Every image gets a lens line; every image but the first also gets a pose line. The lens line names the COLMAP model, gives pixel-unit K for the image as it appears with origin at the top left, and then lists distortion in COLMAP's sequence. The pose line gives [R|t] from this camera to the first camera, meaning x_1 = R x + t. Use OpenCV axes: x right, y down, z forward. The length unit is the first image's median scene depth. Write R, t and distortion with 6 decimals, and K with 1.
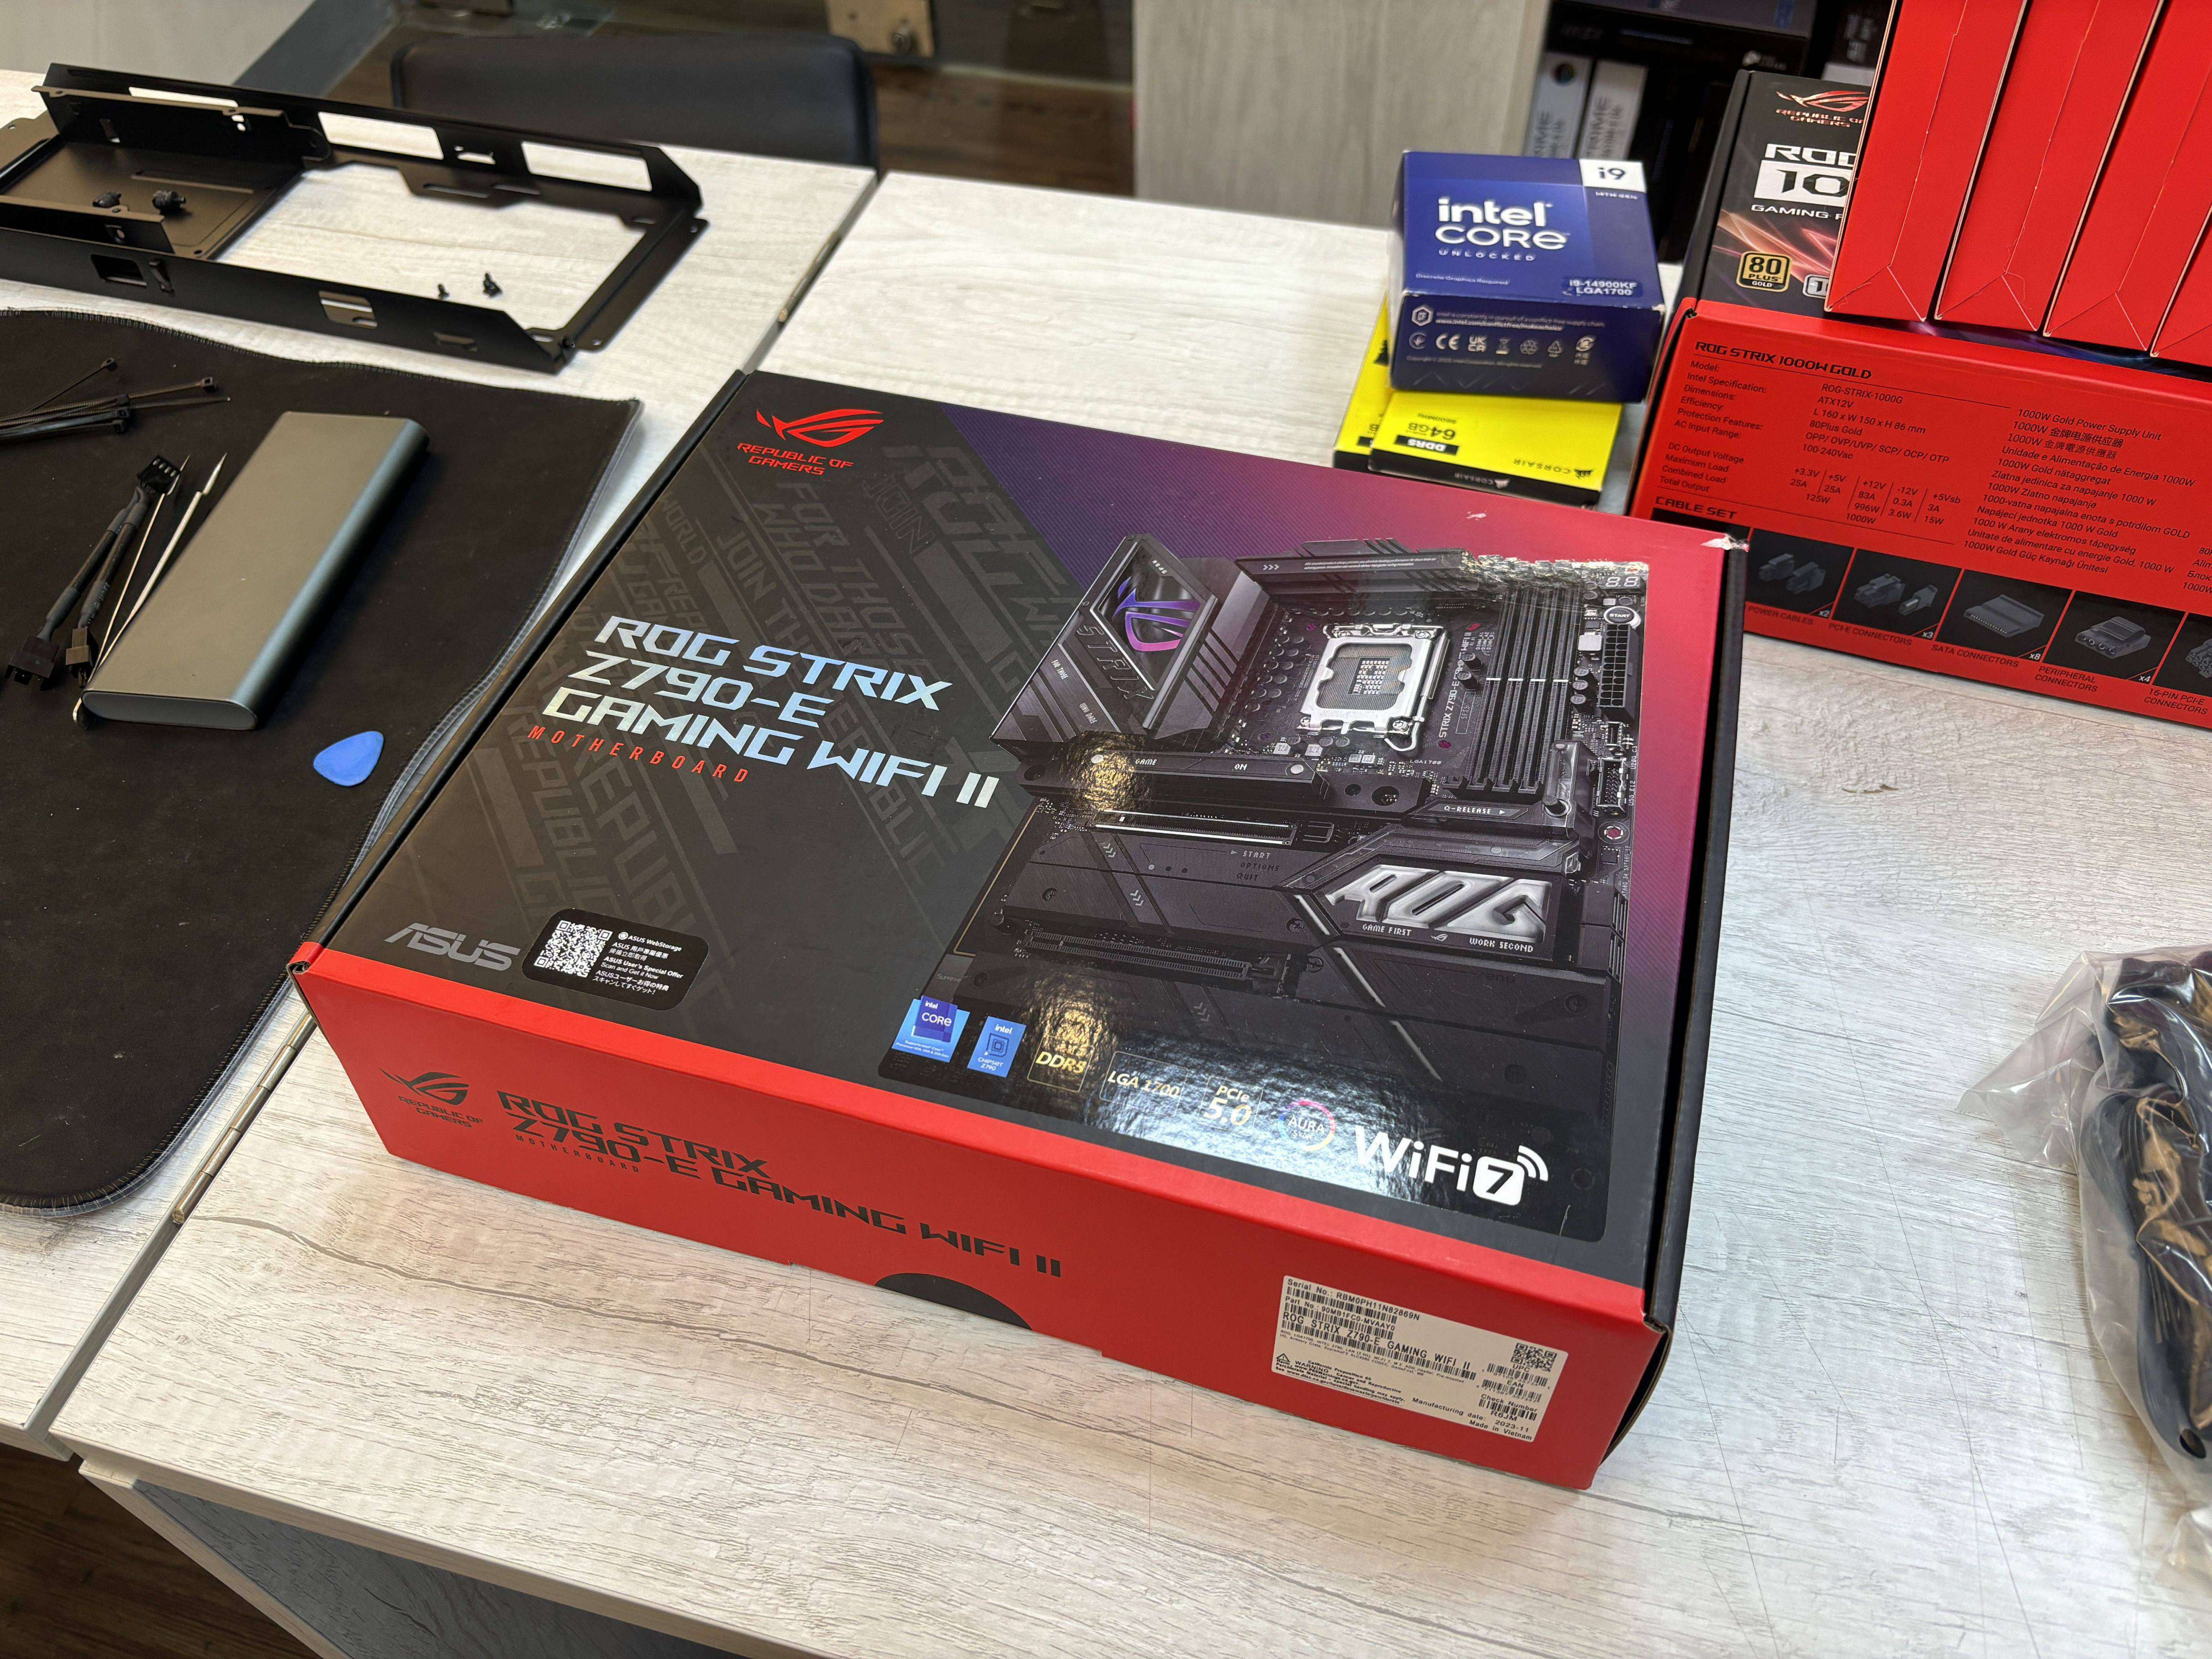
lens RADIAL K [[1704.6, 0, 1144.4], [0, 1704.6, 836.1], [0, 0, 1]] dist [0.058001, -0.066727]
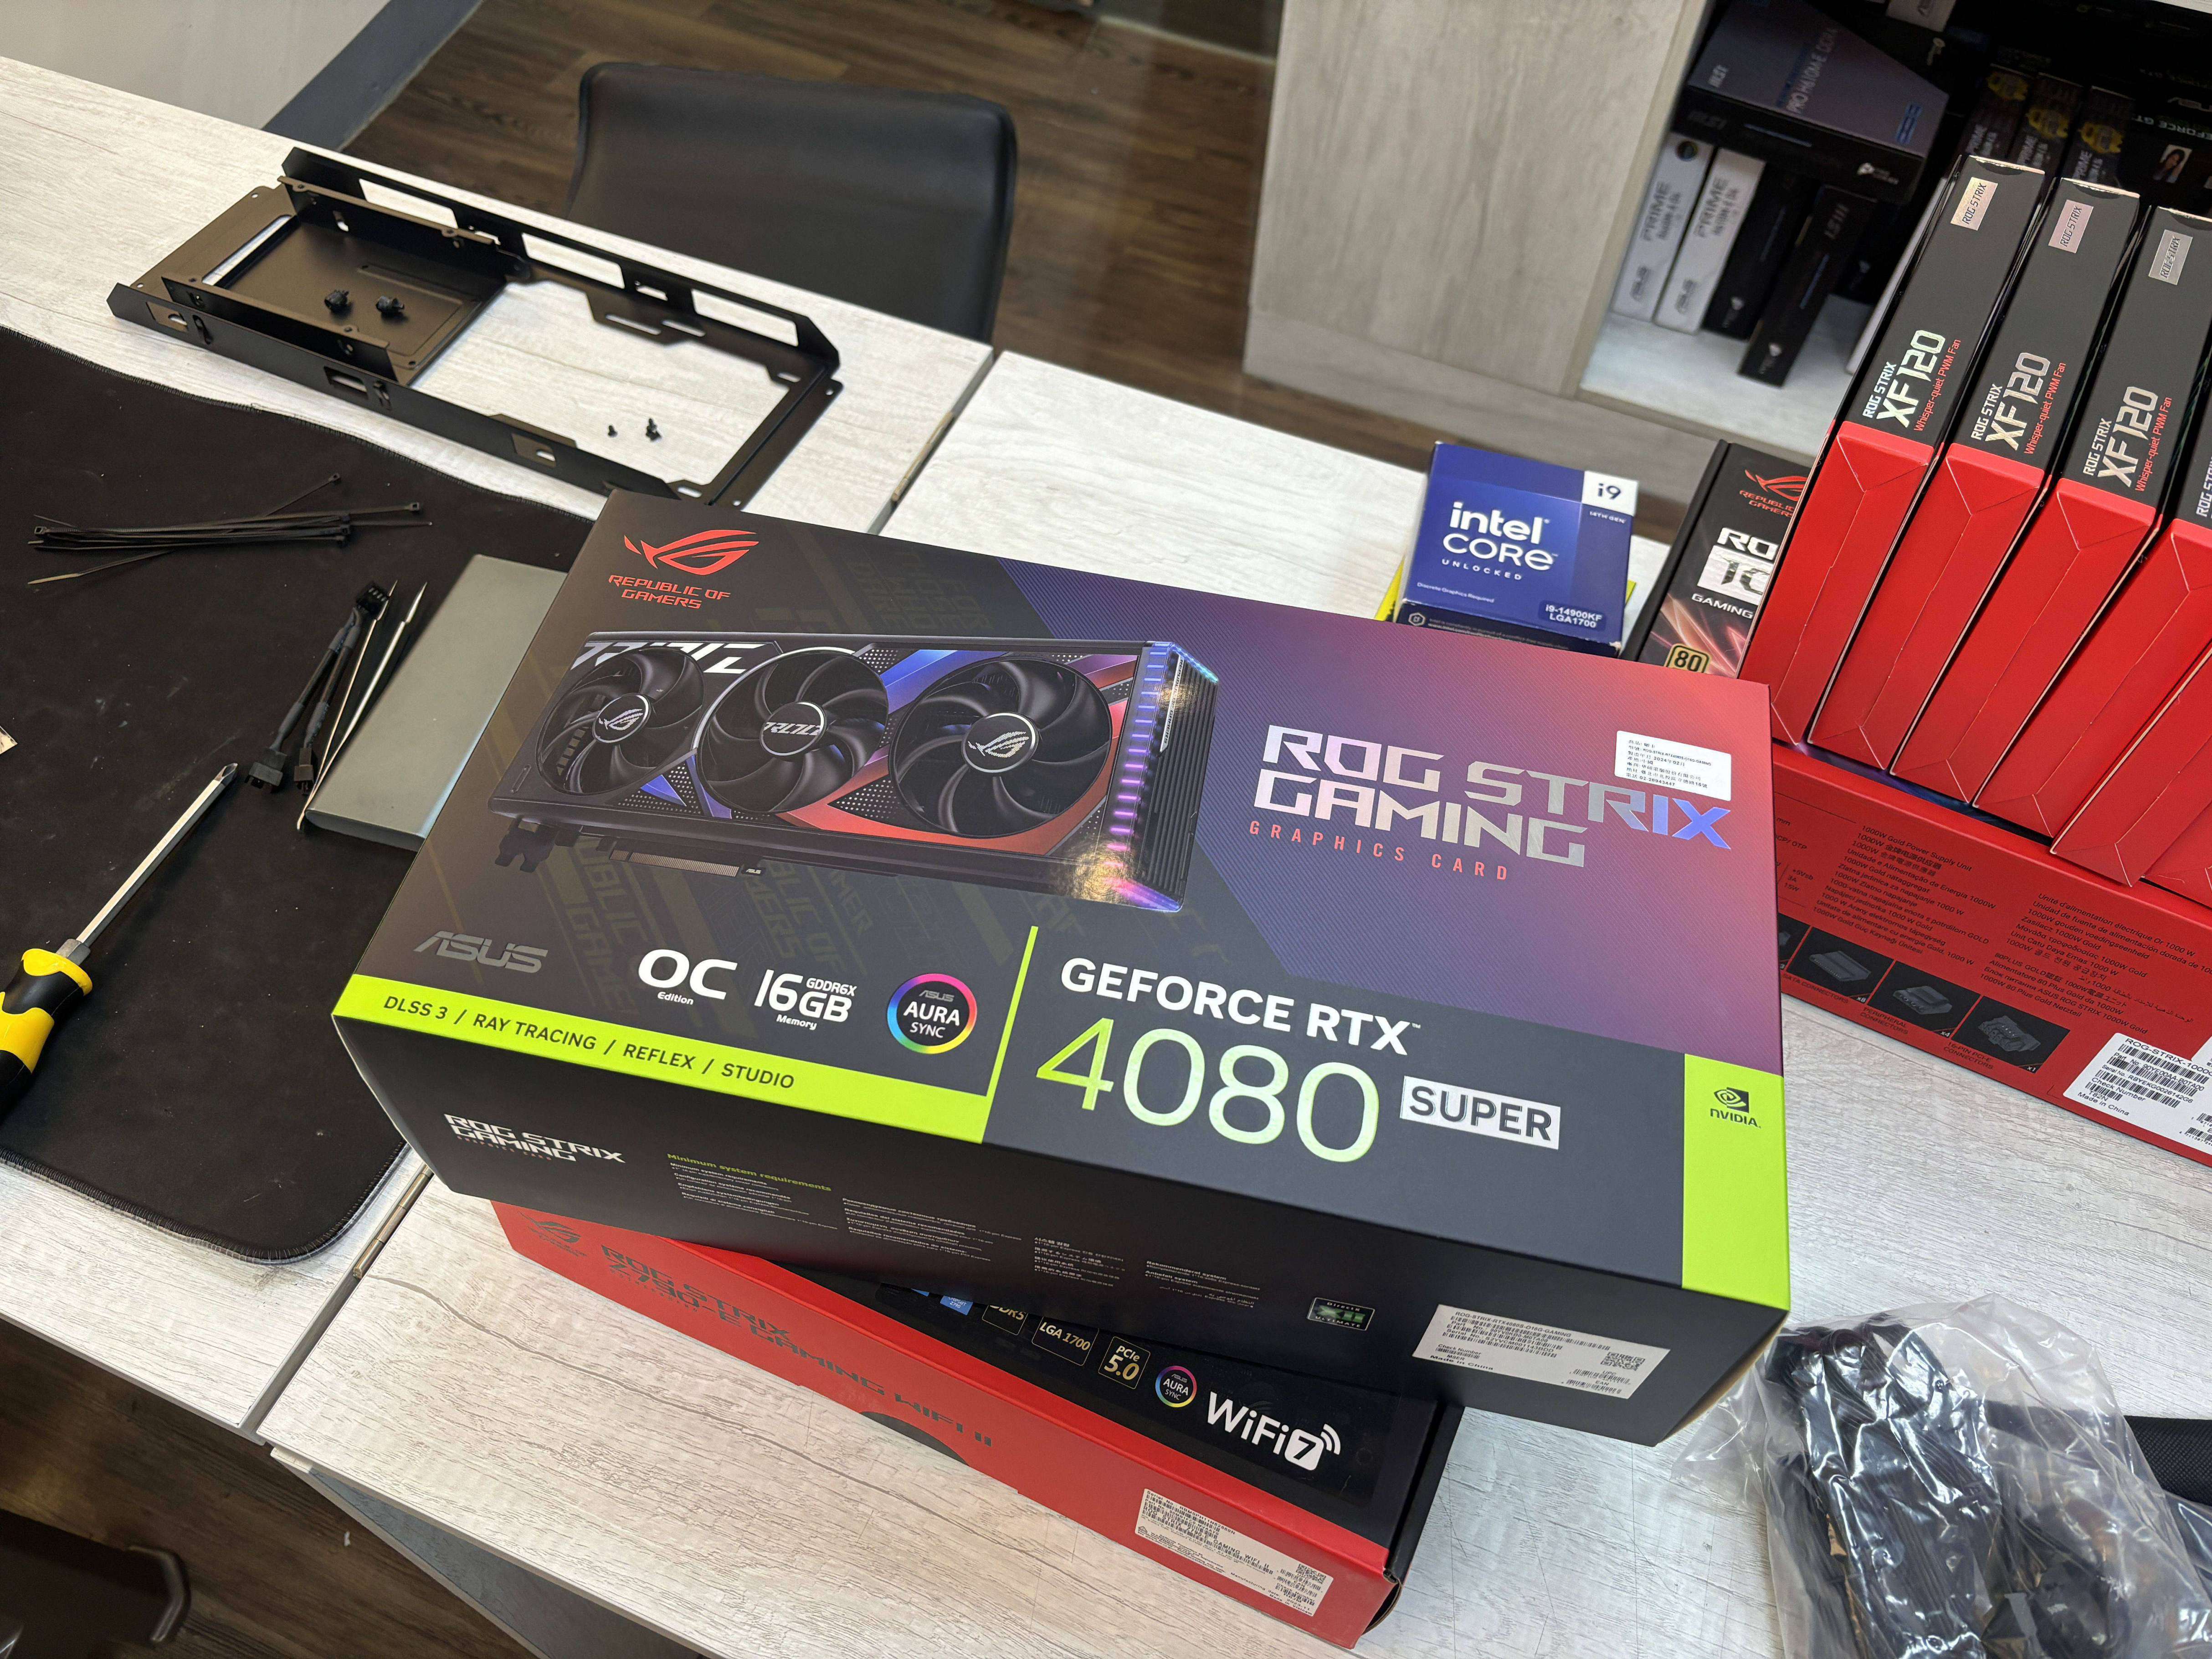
lens RADIAL K [[1704.6, 0, 1144.4], [0, 1704.6, 836.1], [0, 0, 1]] dist [0.058001, -0.066727]
pose [[0.989911, 0.137878, -0.032637, 0.039580], [-0.134473, 0.986807, 0.090162, -0.283942], [0.044638, -0.084864, 0.995392, -0.249744]]
